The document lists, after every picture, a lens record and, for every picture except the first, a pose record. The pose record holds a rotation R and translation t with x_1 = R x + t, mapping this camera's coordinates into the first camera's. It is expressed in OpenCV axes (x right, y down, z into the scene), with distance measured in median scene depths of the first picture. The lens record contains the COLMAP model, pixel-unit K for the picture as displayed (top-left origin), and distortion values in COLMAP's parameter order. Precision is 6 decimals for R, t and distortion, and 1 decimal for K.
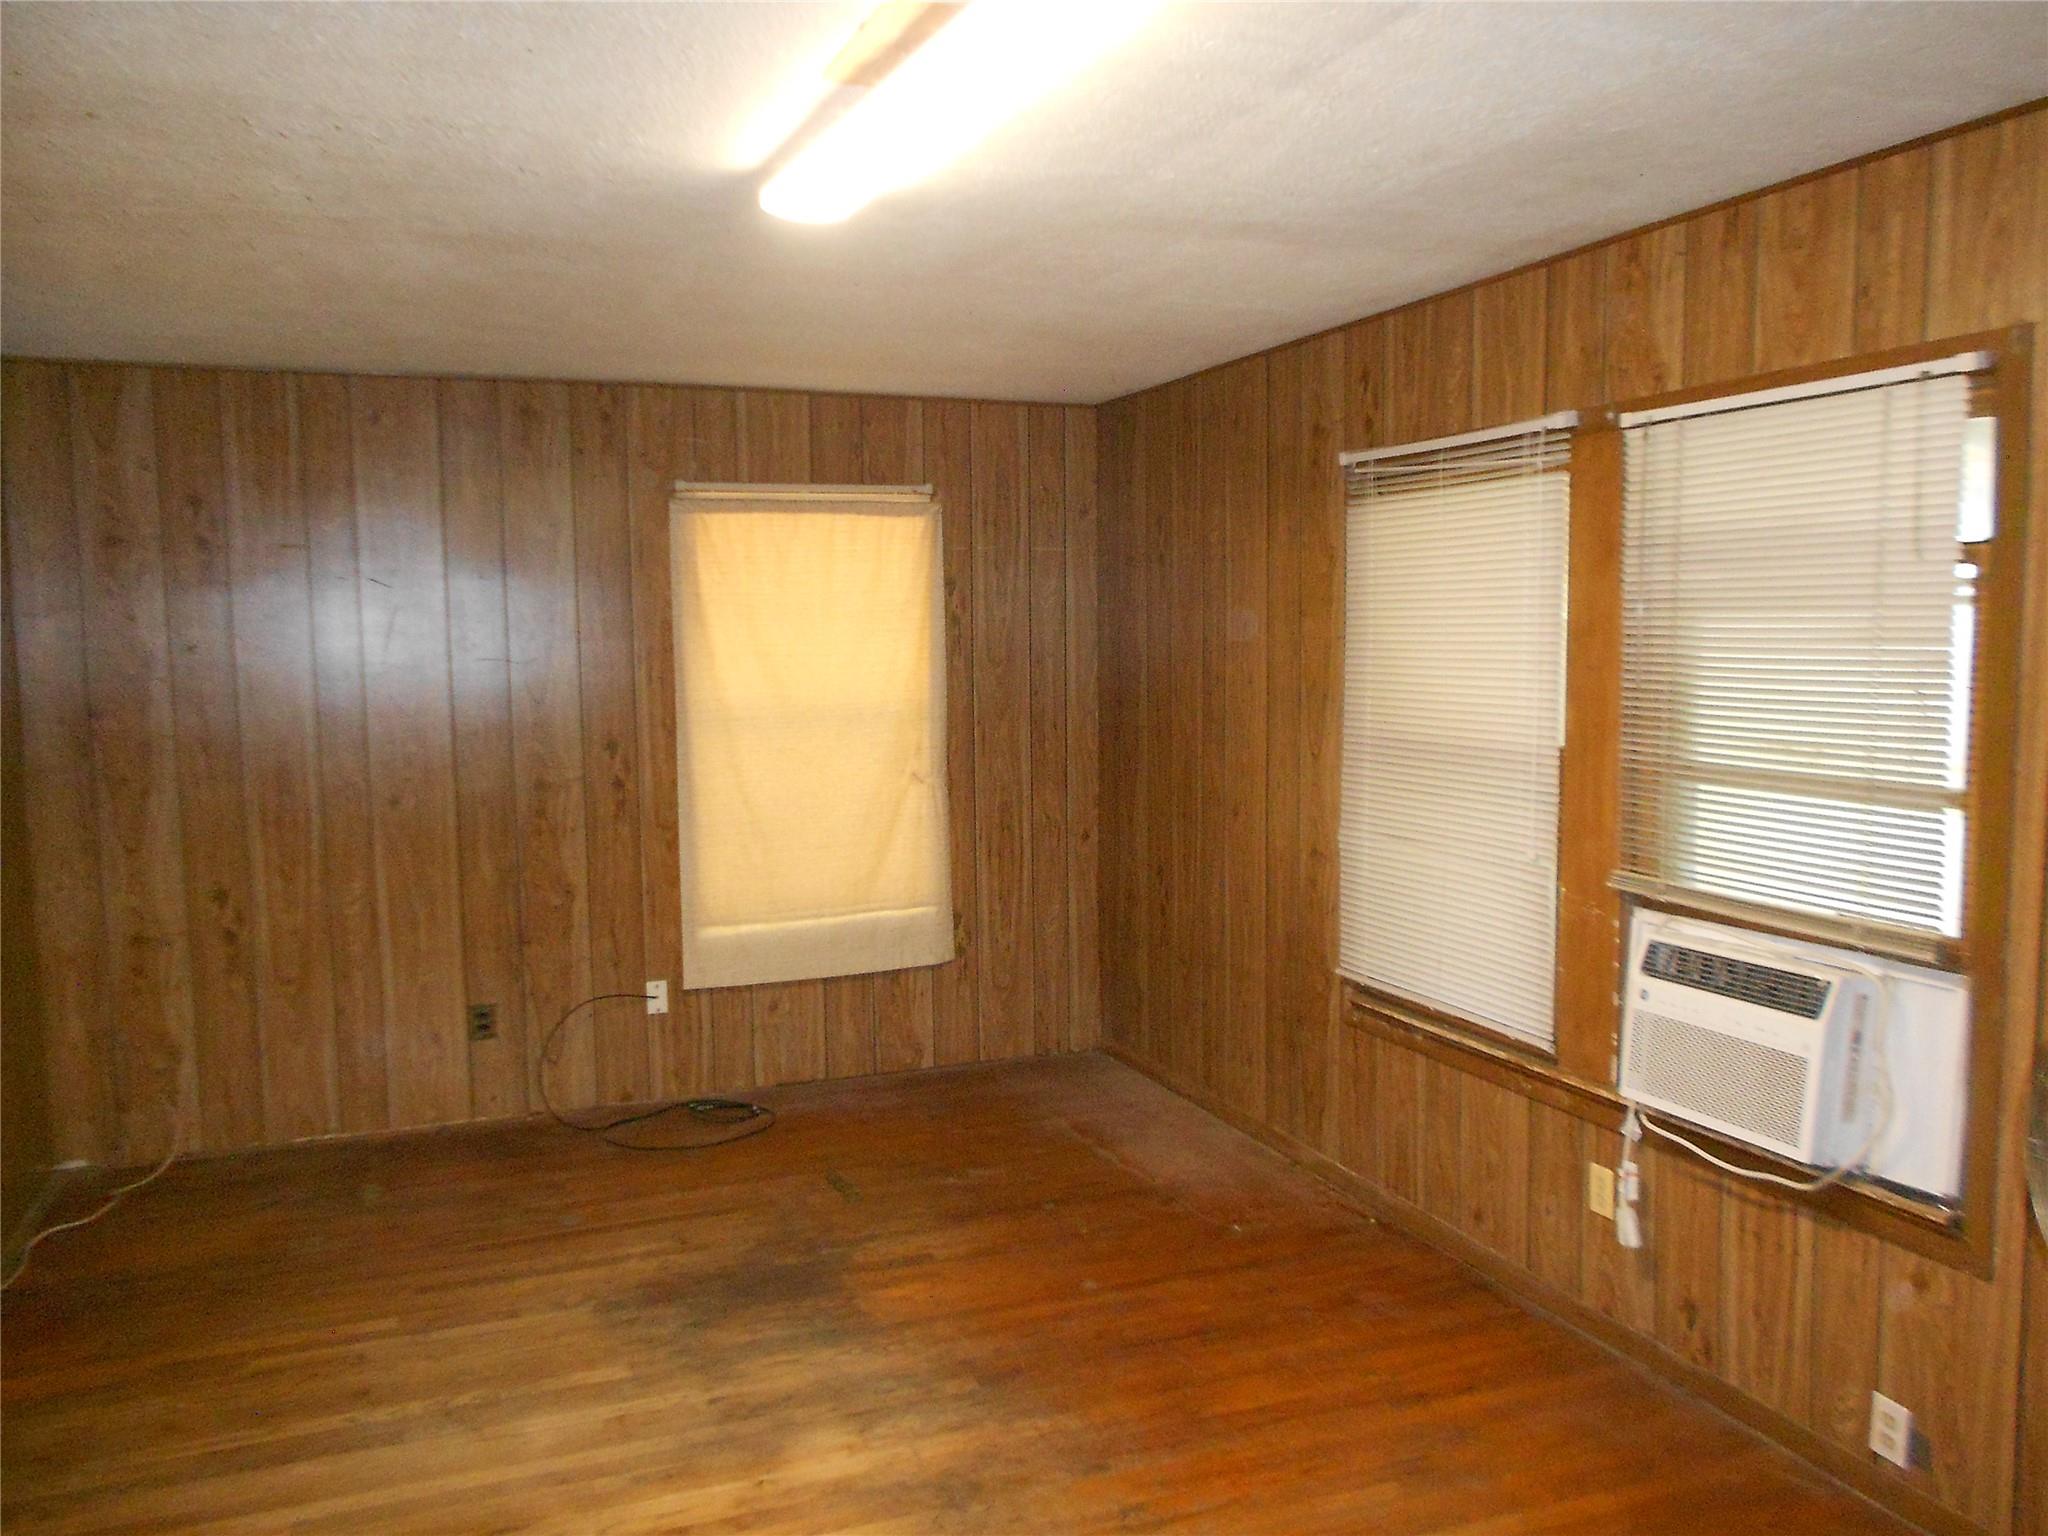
lens RADIAL K [[1596.9, 0, 1020.2], [0, 1596.9, 775.6], [0, 0, 1]] dist [0.005281, 0.008565]
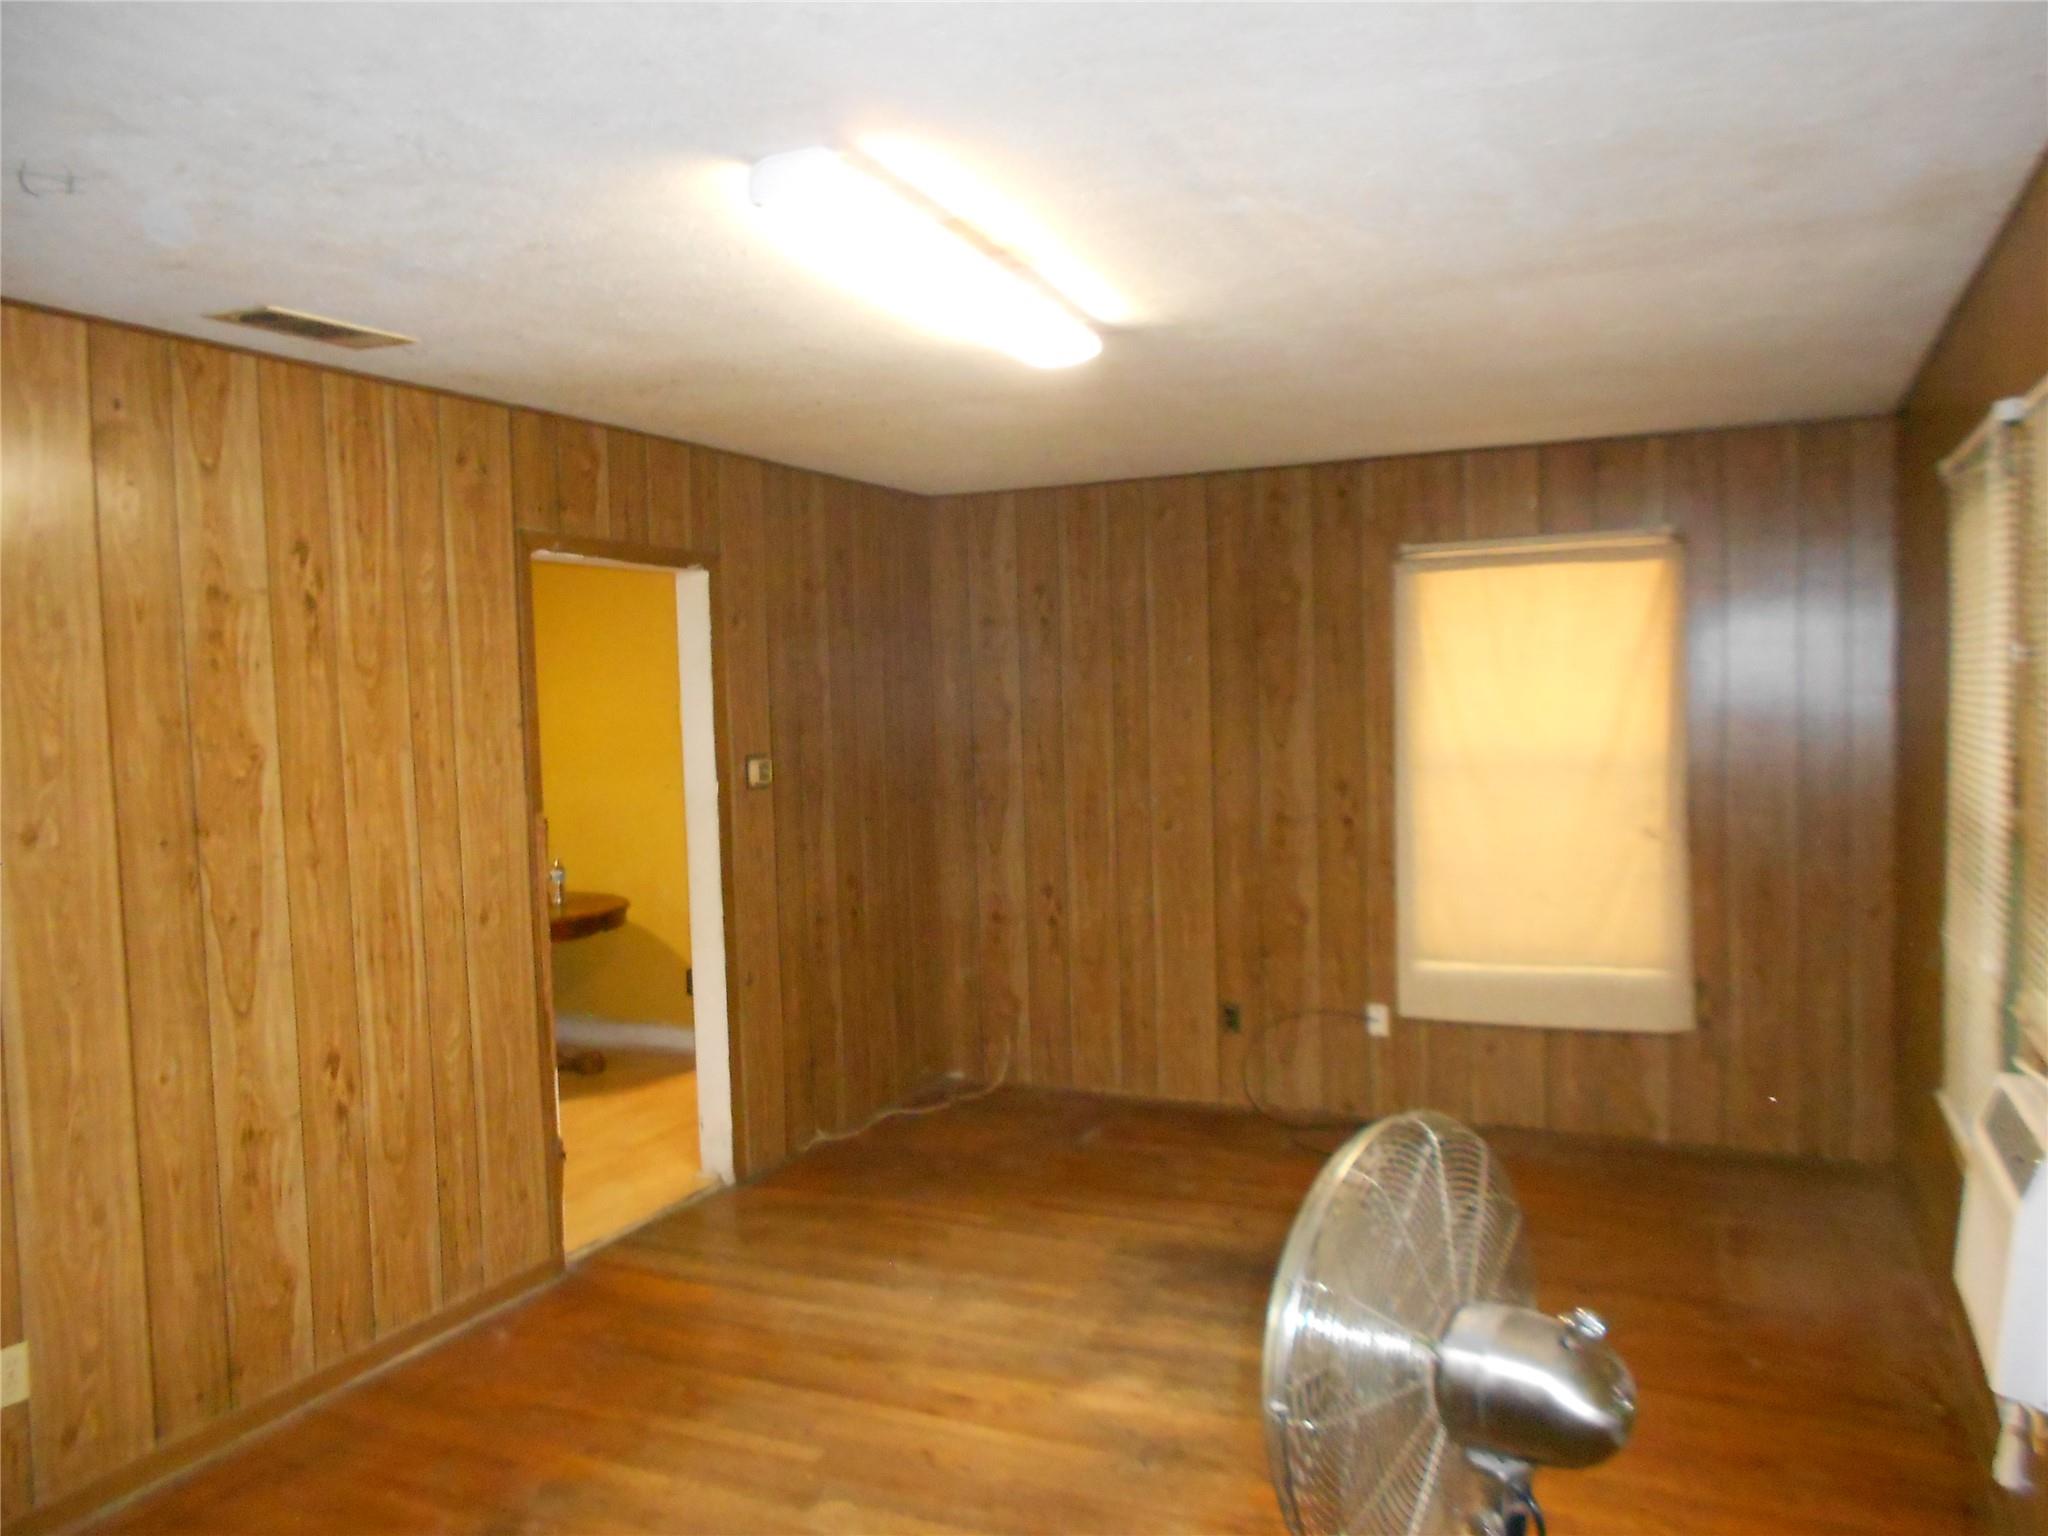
lens RADIAL K [[1596.9, 0, 1017.3], [0, 1596.9, 766.7], [0, 0, 1]] dist [0.005281, 0.008565]
pose [[0.686653, 0.028719, -0.726418, 0.405182], [-0.050758, 0.998675, -0.008496, -0.011955], [0.725211, 0.042706, 0.687201, 0.076445]]
